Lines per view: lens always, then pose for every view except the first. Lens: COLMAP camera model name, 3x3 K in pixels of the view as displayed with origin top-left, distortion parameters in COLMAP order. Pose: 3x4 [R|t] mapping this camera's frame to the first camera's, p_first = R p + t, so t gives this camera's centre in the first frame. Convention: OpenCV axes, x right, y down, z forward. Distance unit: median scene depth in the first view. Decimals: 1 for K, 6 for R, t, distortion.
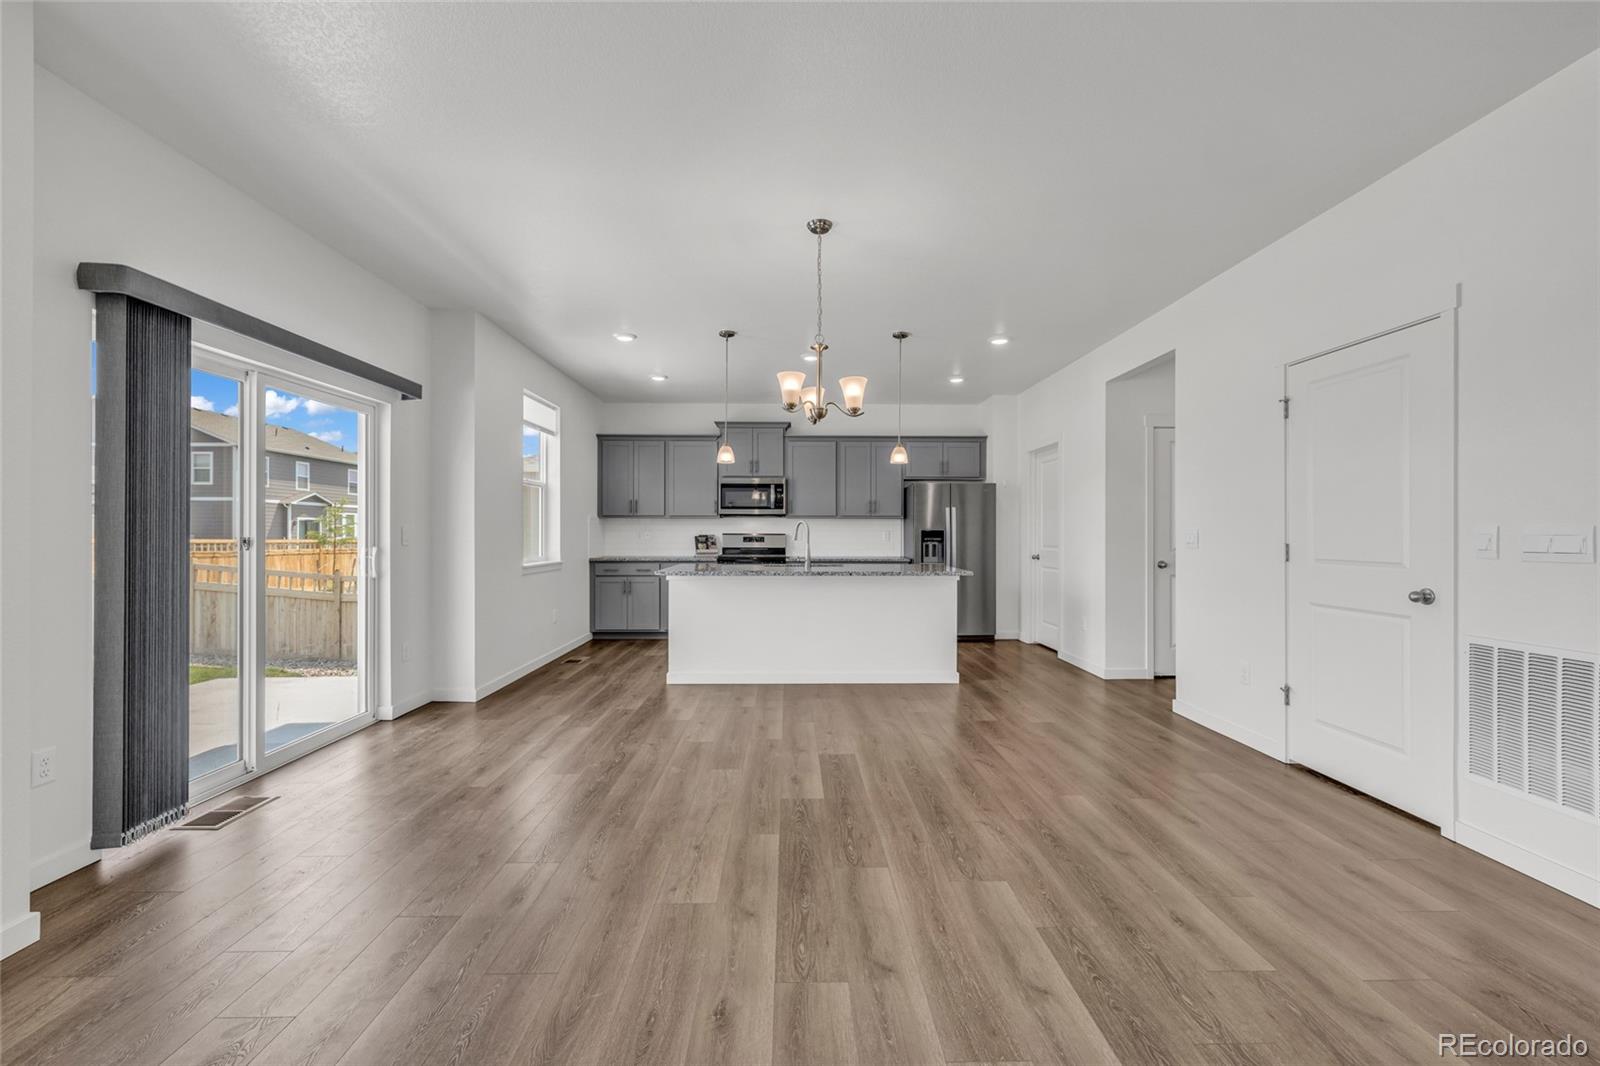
lens RADIAL K [[1174.9, 0, 800.0], [0, 1174.9, 533.0], [0, 0, 1]] dist [0.000723, 0.000344]
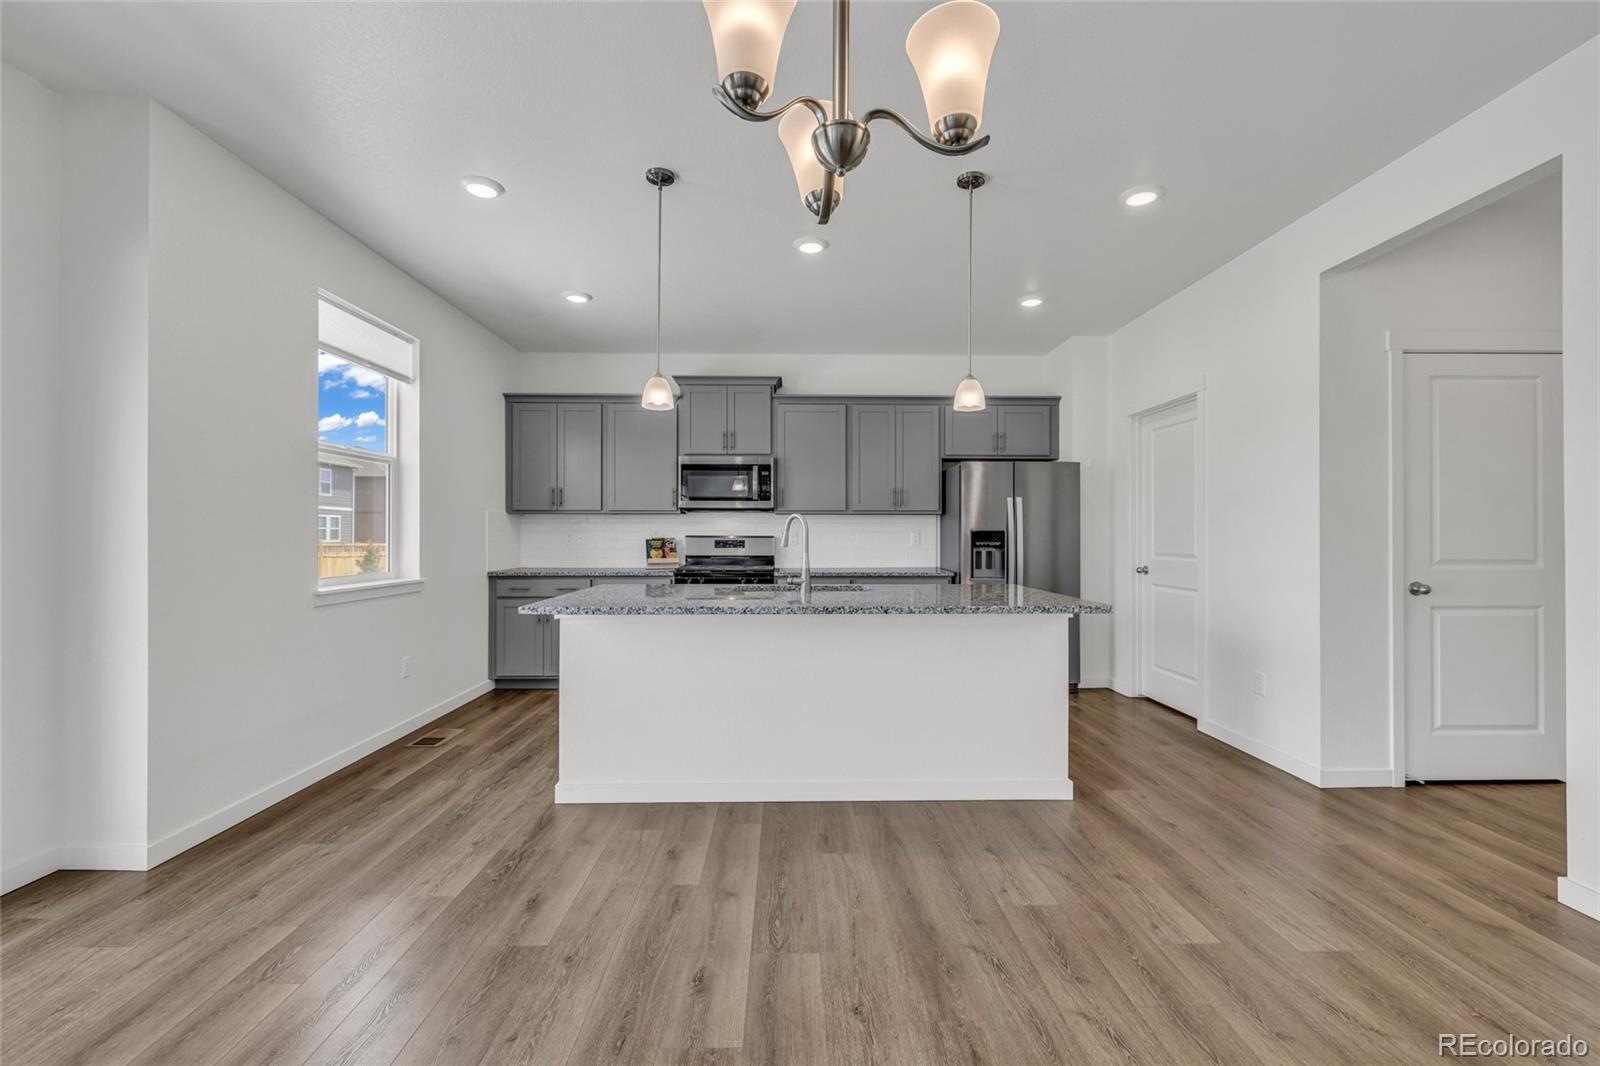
lens RADIAL K [[709.5, 0, 803.9], [0, 709.5, 530.0], [0, 0, 1]] dist [0.000841, 0.000235]
pose [[0.999995, -0.001024, 0.002932, 0.004244], [0.001049, 0.999962, -0.008627, 0.000712], [-0.002923, 0.008631, 0.999958, 0.583589]]
